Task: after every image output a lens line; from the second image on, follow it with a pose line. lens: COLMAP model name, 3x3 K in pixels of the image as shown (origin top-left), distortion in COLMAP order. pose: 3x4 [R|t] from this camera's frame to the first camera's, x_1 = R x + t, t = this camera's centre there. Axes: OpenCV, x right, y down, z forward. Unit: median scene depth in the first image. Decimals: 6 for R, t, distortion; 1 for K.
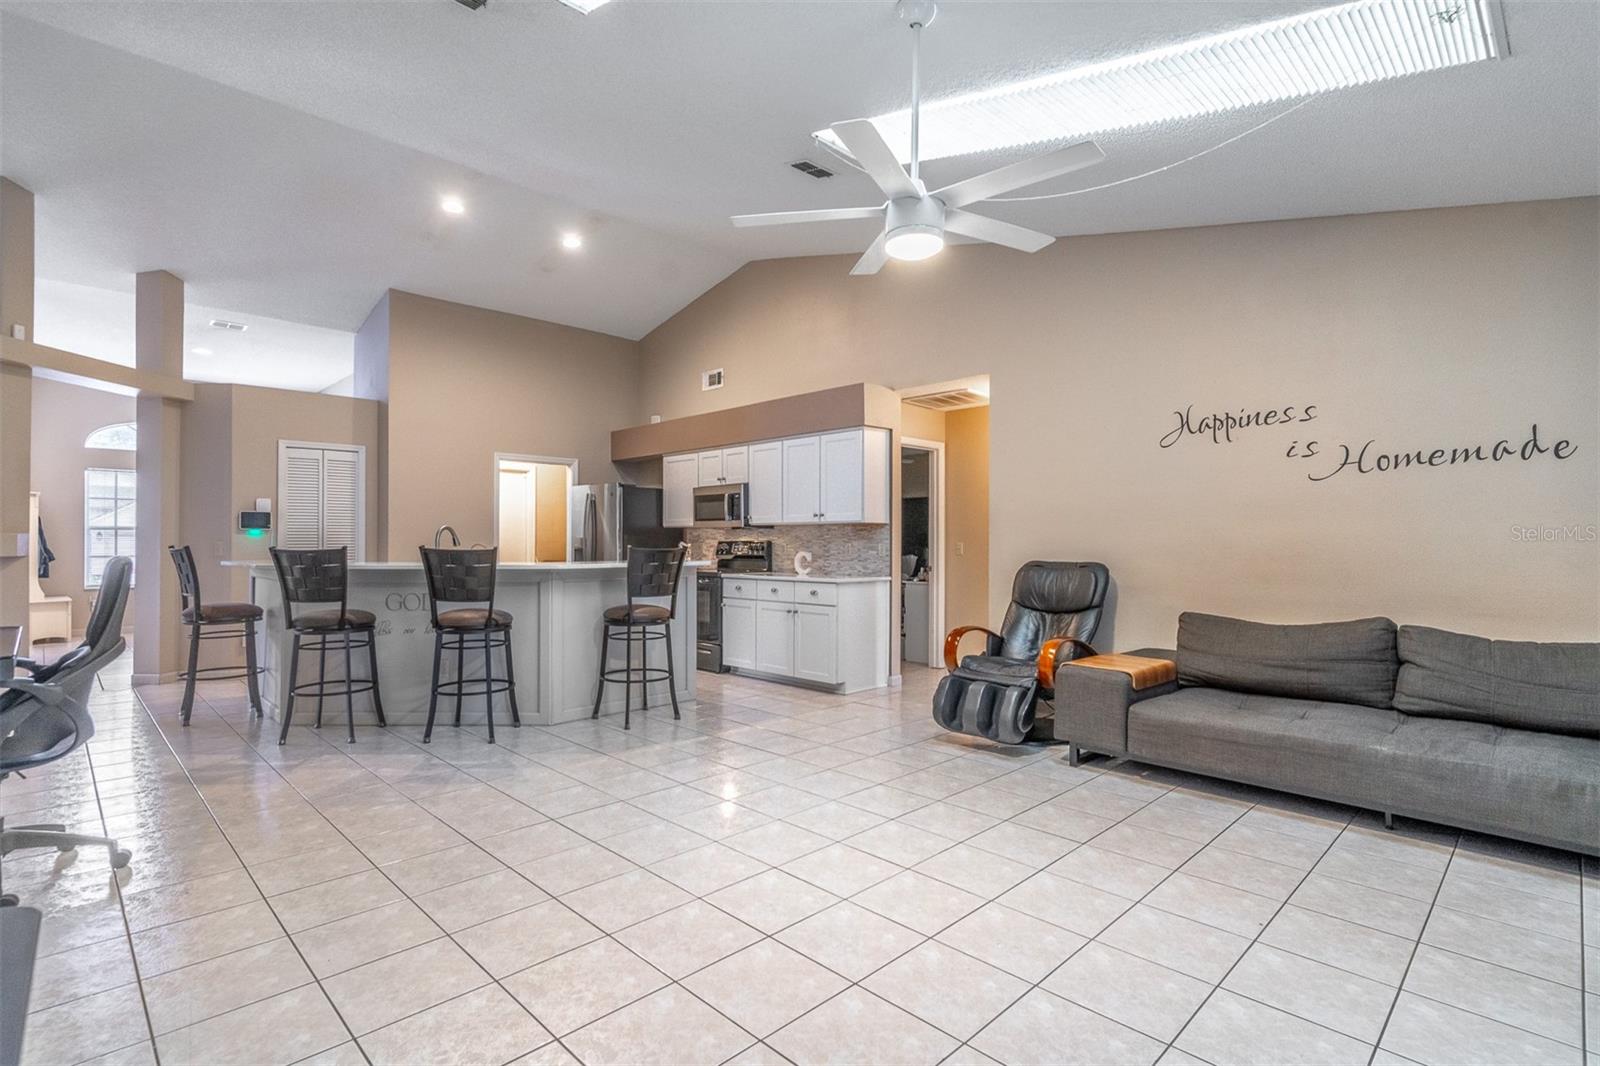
lens RADIAL K [[769.9, 0, 799.3], [0, 769.9, 534.8], [0, 0, 1]] dist [0.003393, 0.000854]
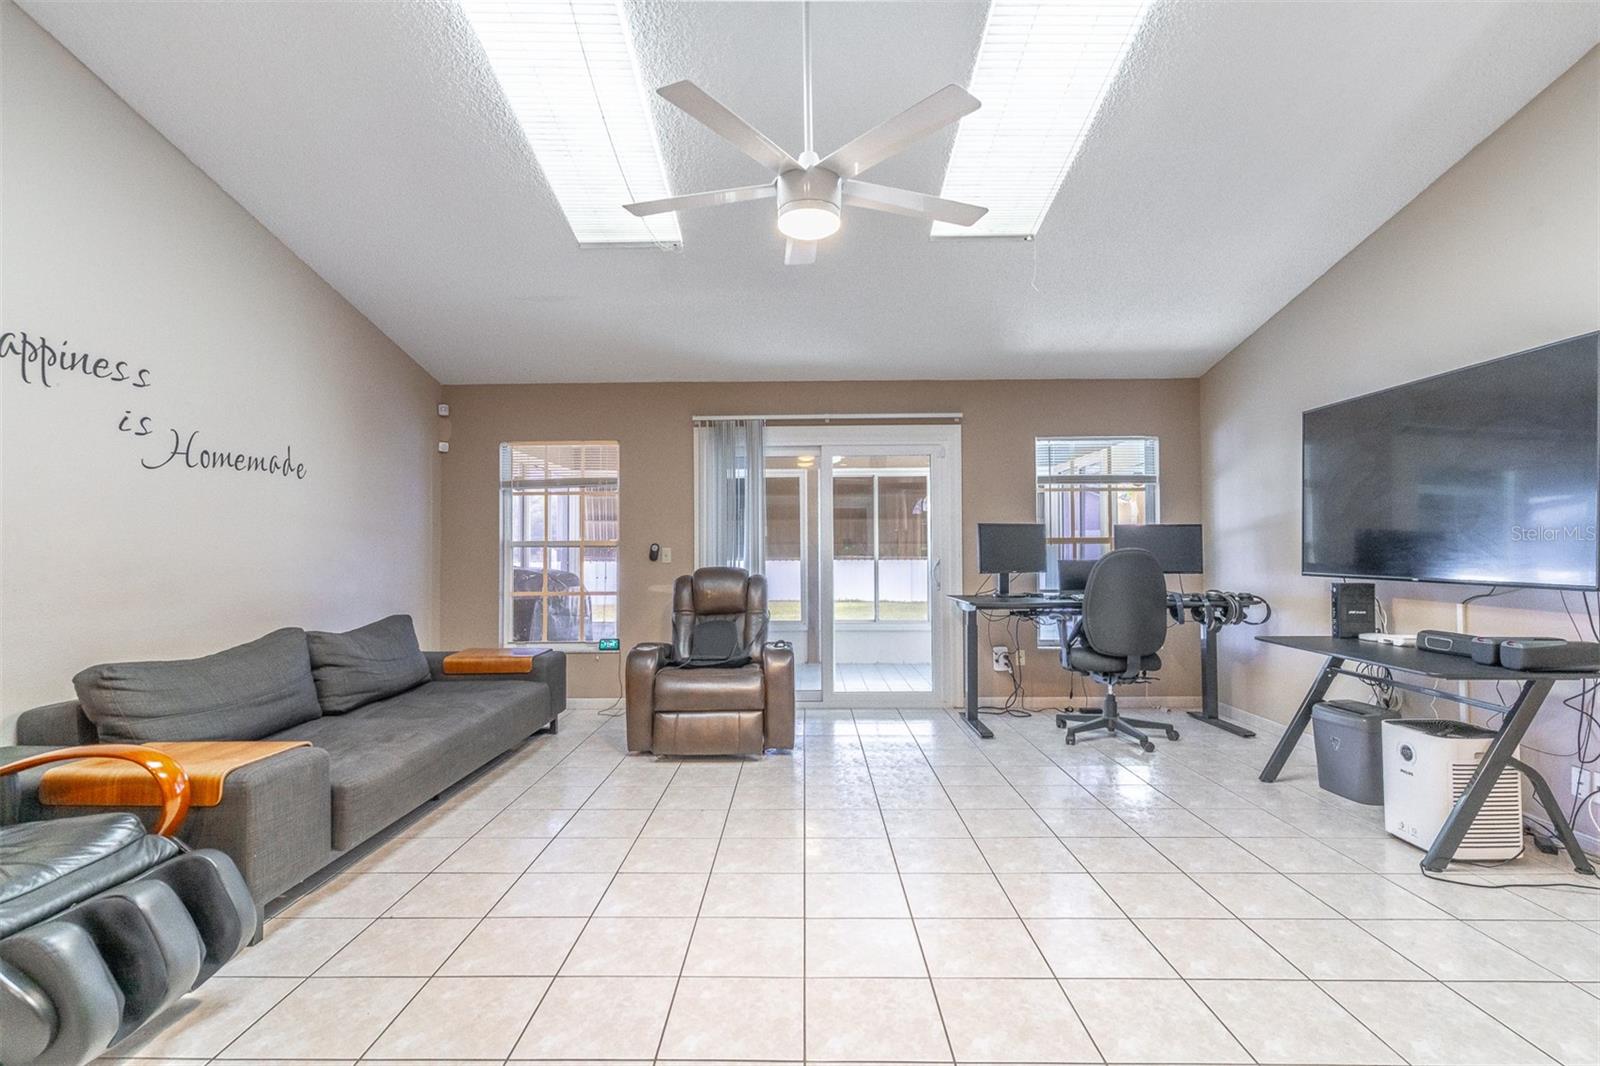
lens RADIAL K [[769.9, 0, 789.1], [0, 769.9, 536.5], [0, 0, 1]] dist [0.003393, 0.000854]
pose [[-0.694463, 0.015136, 0.719369, -0.204184], [-0.002556, 0.999721, -0.023501, 0.008541], [-0.719524, -0.018159, -0.694230, 0.687164]]
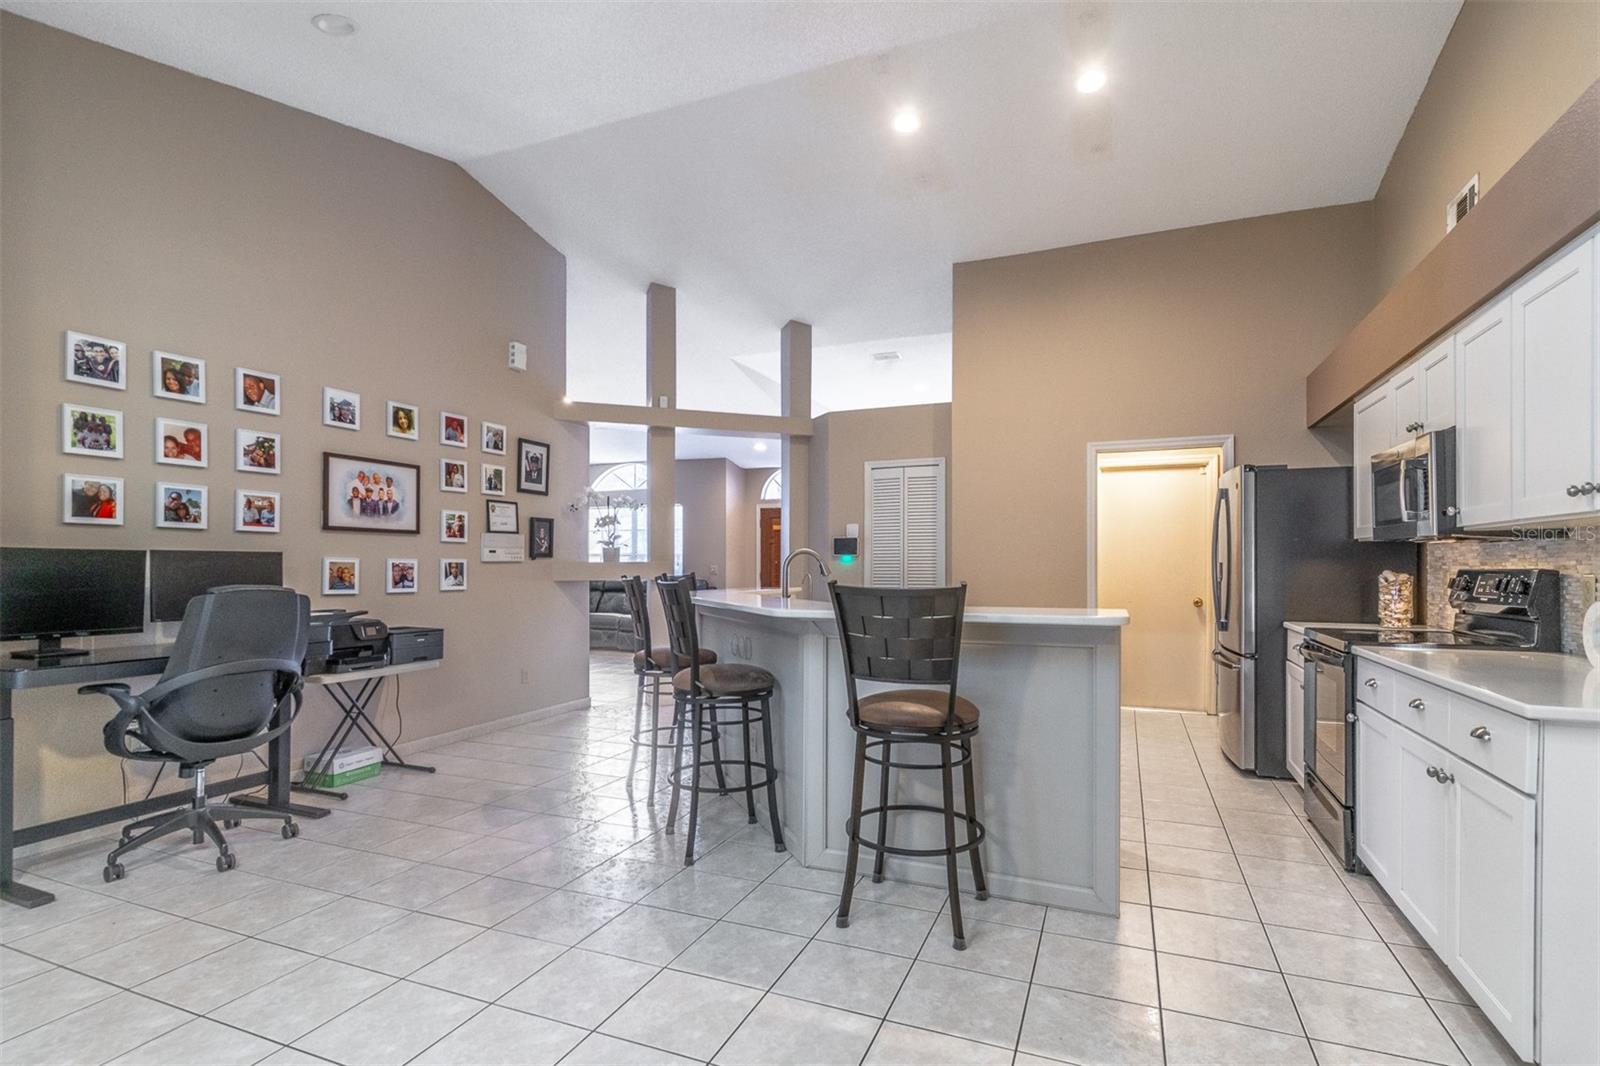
lens RADIAL K [[769.9, 0, 796.7], [0, 769.9, 567.1], [0, 0, 1]] dist [0.003393, 0.000854]
pose [[0.387950, 0.002496, -0.921677, 0.186751], [0.009286, 0.999935, 0.006617, 0.000761], [0.921634, -0.011125, 0.387901, 0.564659]]
